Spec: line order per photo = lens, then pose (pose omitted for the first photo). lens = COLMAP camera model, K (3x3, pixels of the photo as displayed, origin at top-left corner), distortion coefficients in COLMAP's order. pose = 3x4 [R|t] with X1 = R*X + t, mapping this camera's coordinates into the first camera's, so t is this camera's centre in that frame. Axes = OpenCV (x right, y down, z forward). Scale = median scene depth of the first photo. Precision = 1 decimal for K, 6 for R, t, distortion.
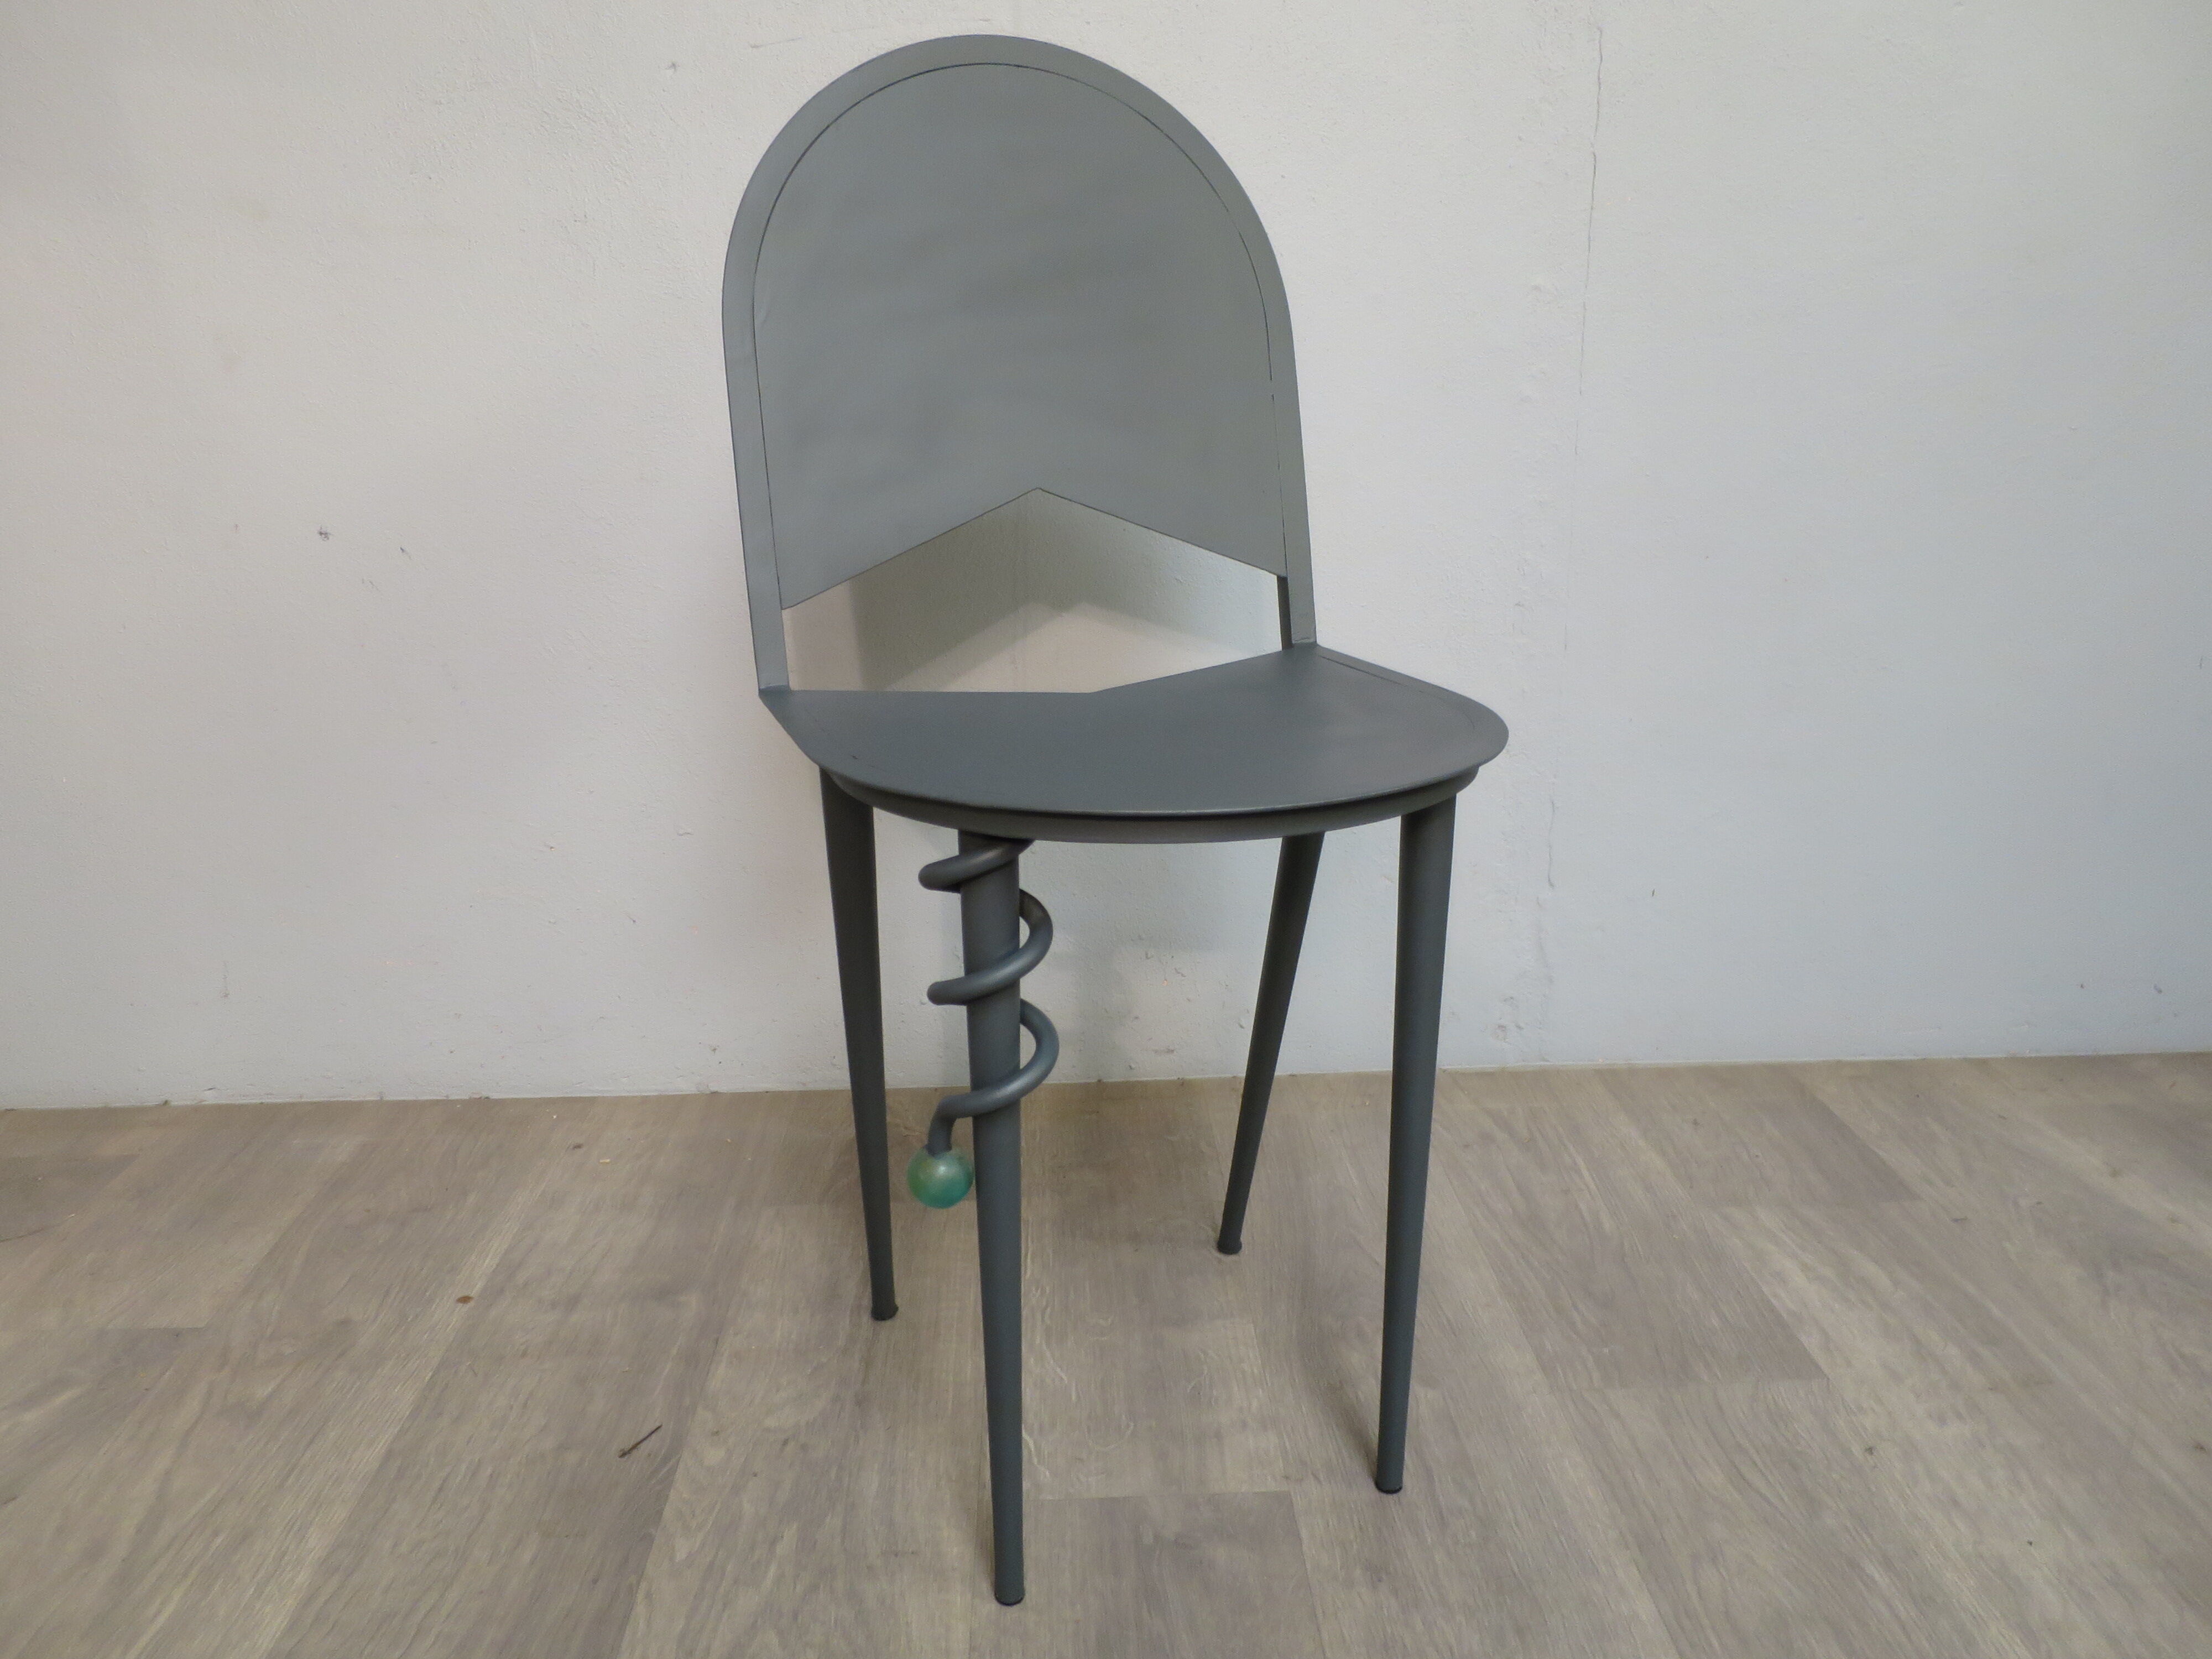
lens RADIAL K [[1593.9, 0, 1114.5], [0, 1593.9, 826.6], [0, 0, 1]] dist [-0.047974, 0.013612]
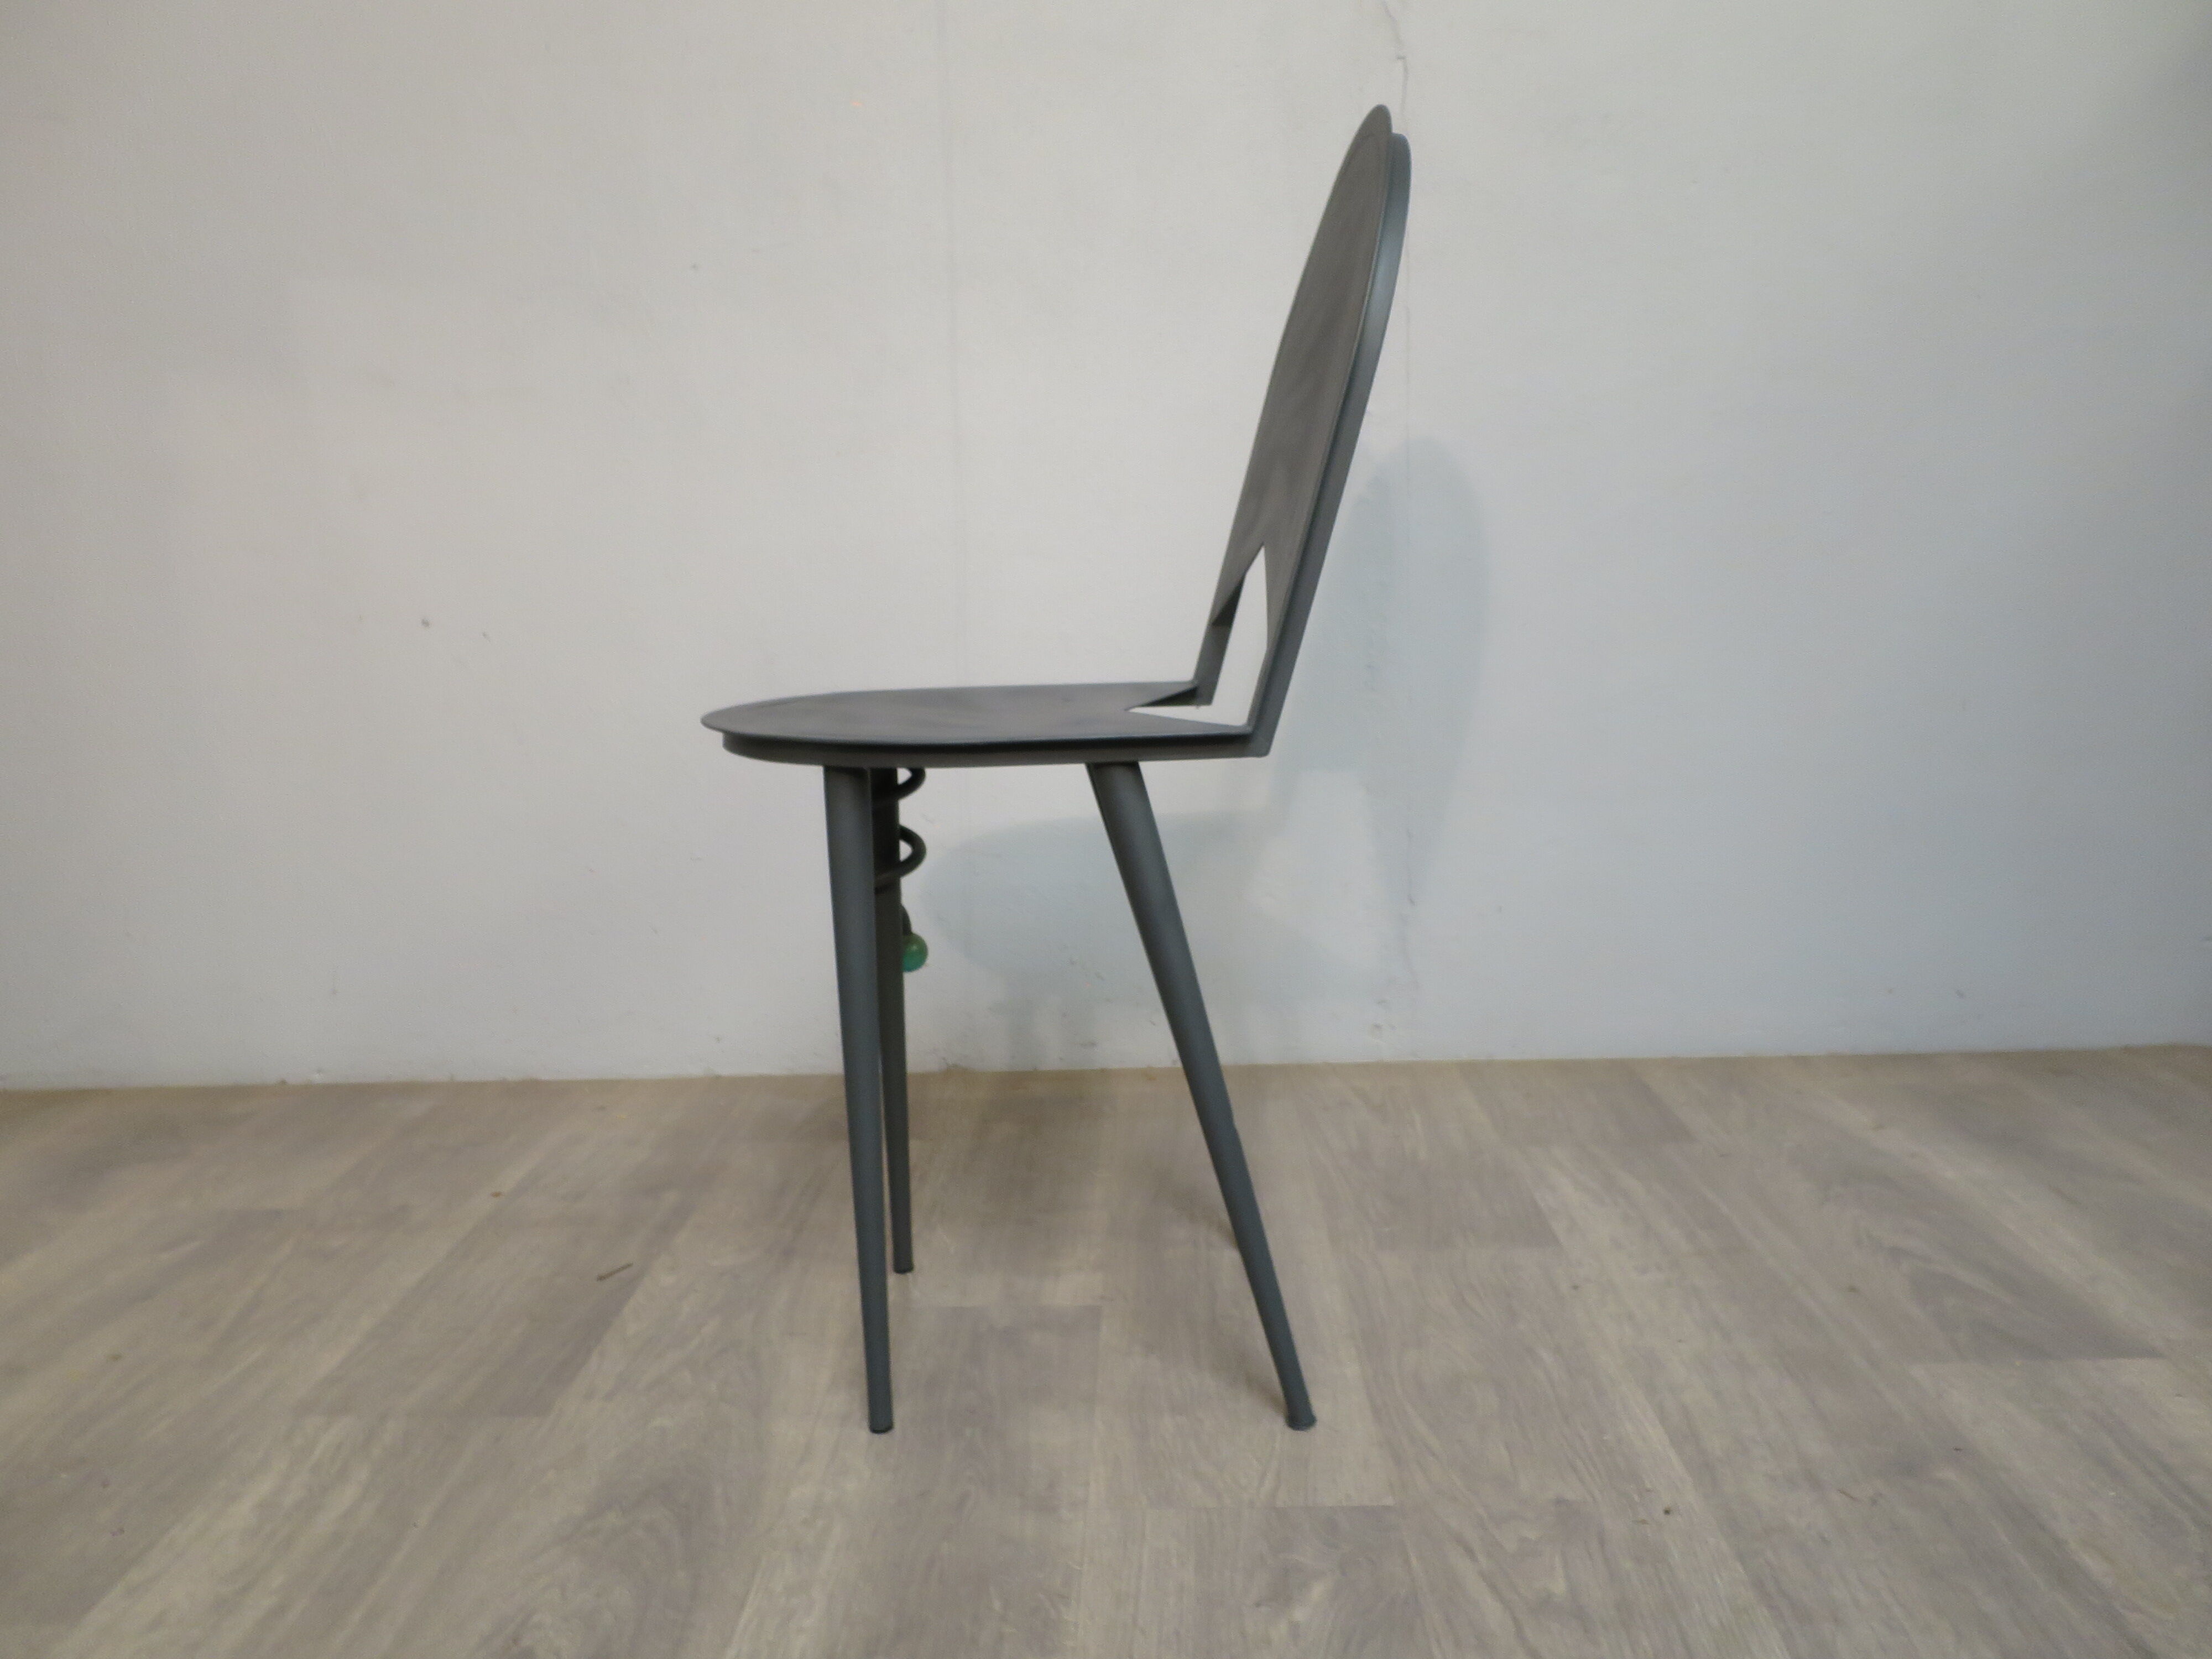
lens RADIAL K [[1593.9, 0, 1114.4], [0, 1593.9, 825.8], [0, 0, 1]] dist [-0.047974, 0.013612]
pose [[0.997337, -0.009785, -0.072268, 0.189737], [0.001263, 0.993126, -0.117042, 0.162001], [0.072916, 0.116639, 0.990494, -0.276202]]
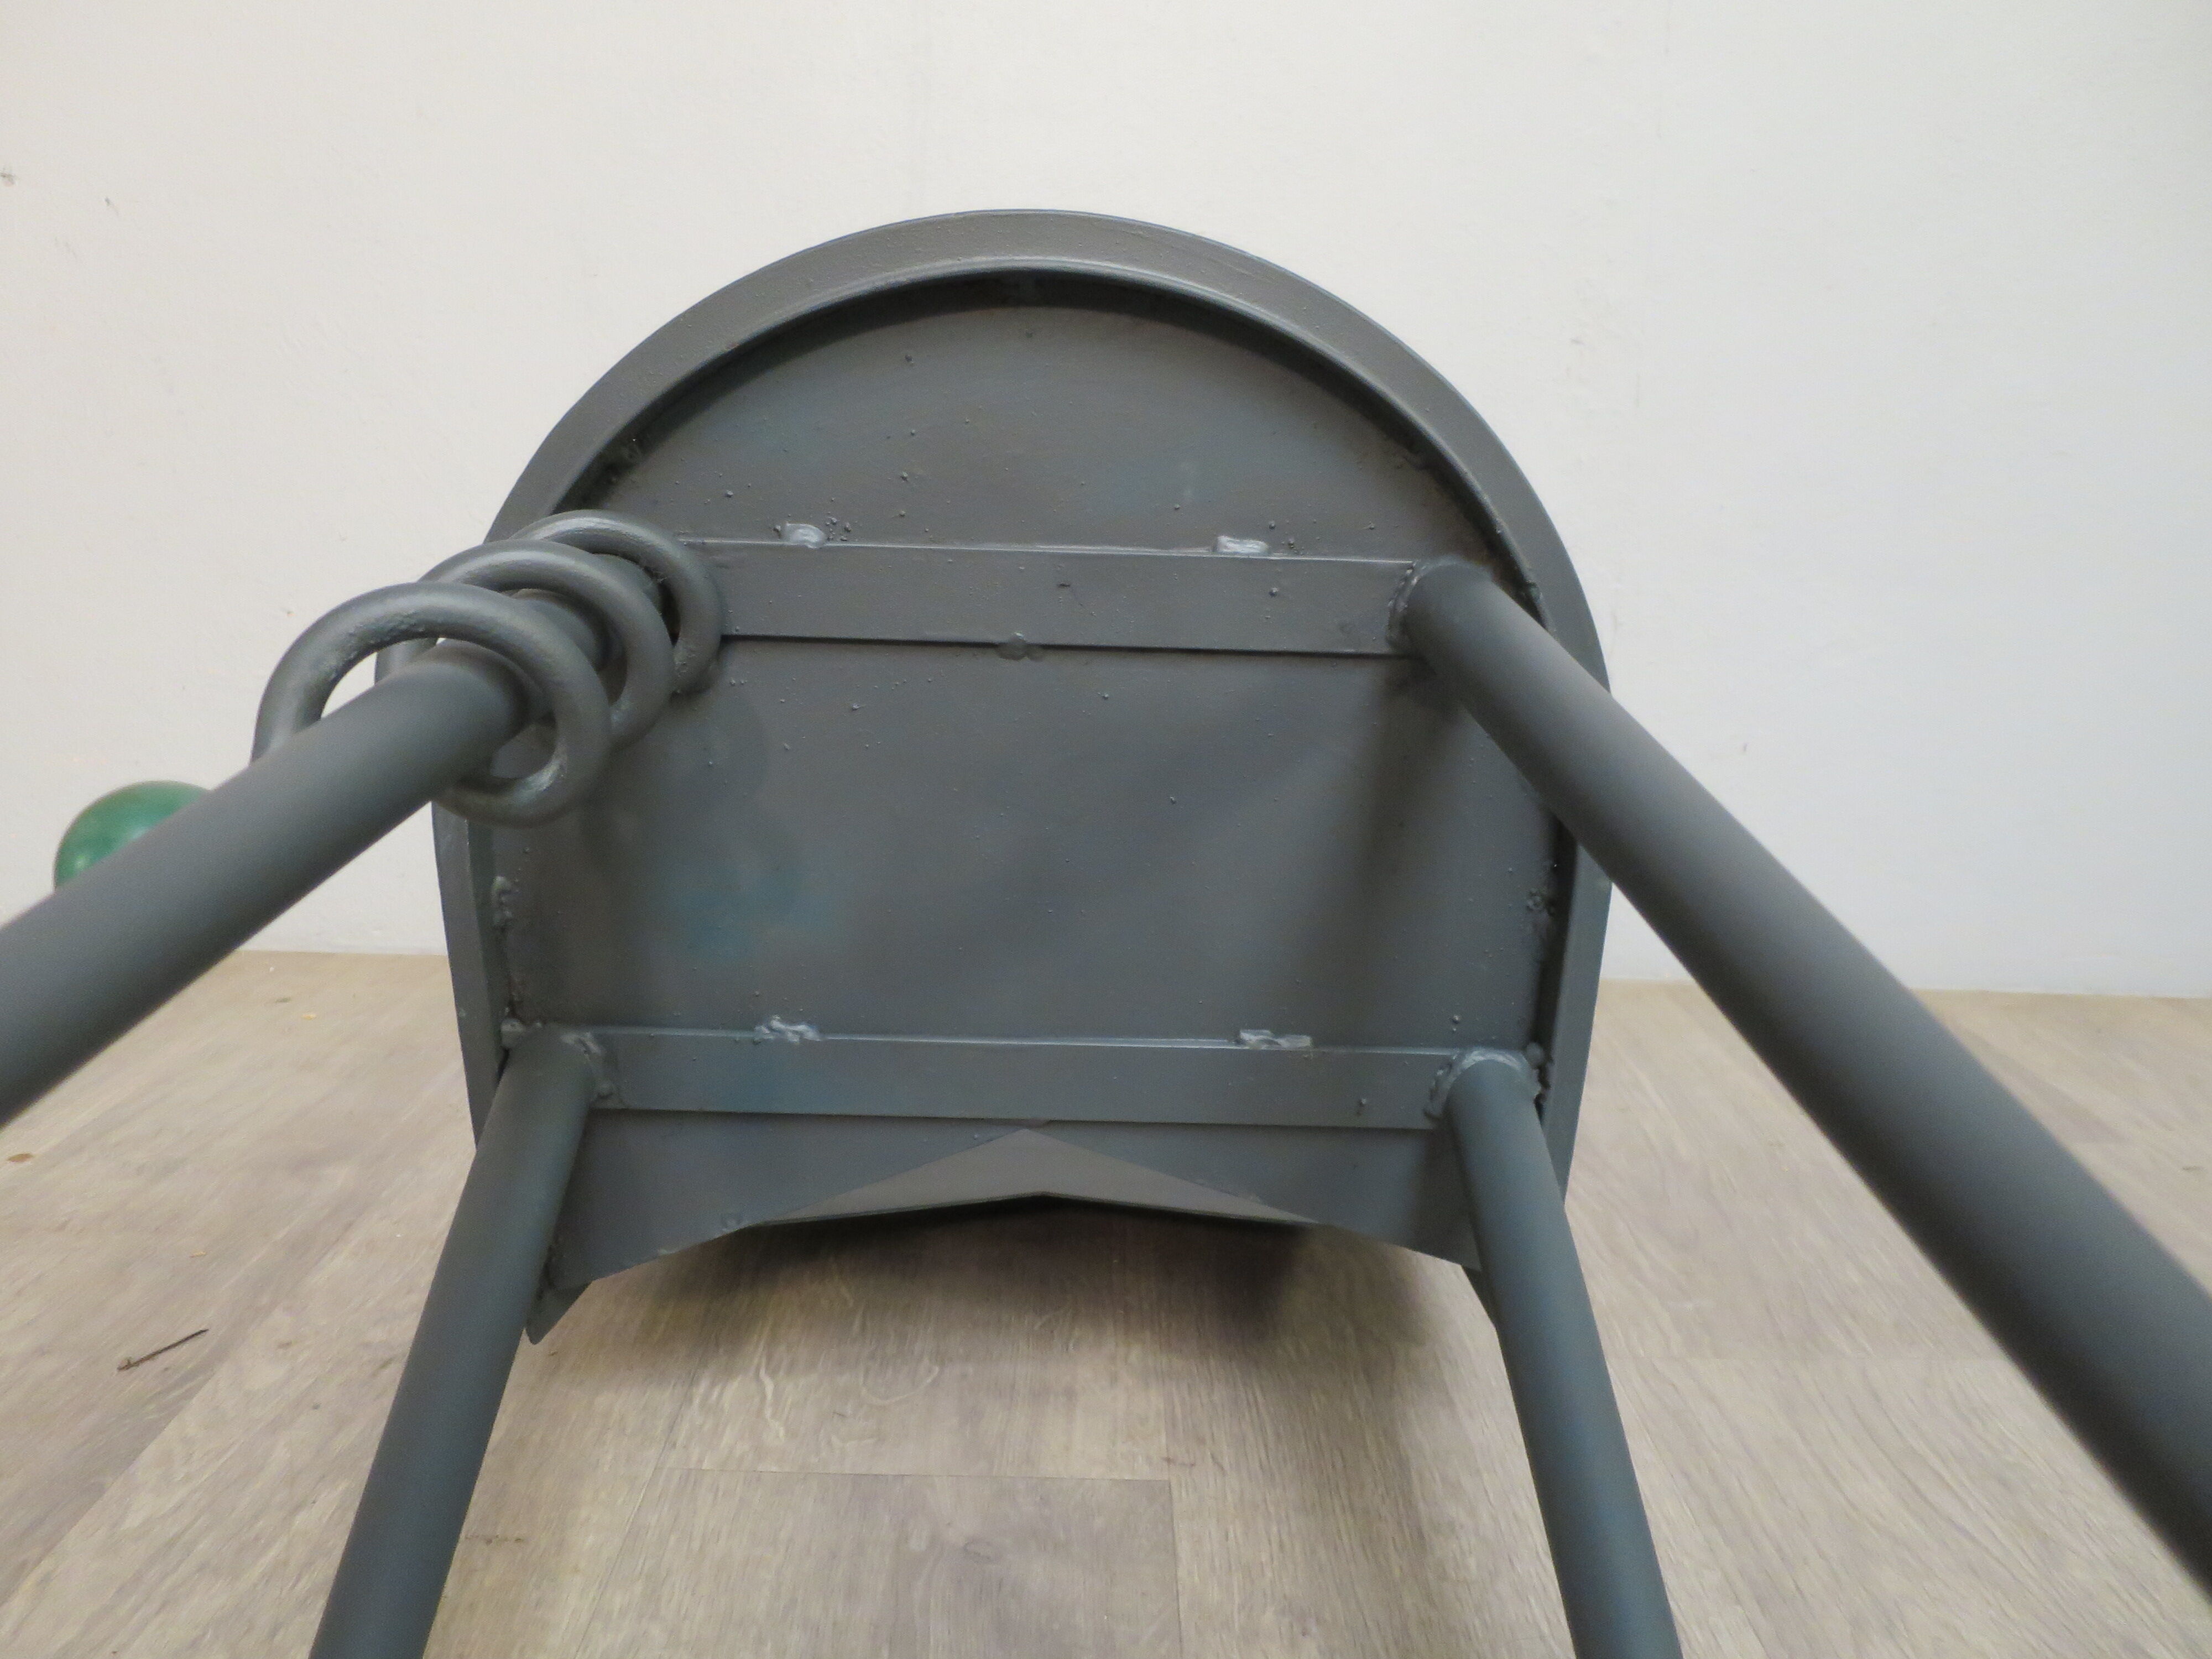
lens RADIAL K [[1593.9, 0, 1112.3], [0, 1593.9, 829.4], [0, 0, 1]] dist [-0.047974, 0.013612]
pose [[0.998795, 0.043661, -0.022405, 0.079650], [-0.044668, 0.997915, -0.046595, 0.175118], [0.020324, 0.047539, 0.998663, 0.334298]]
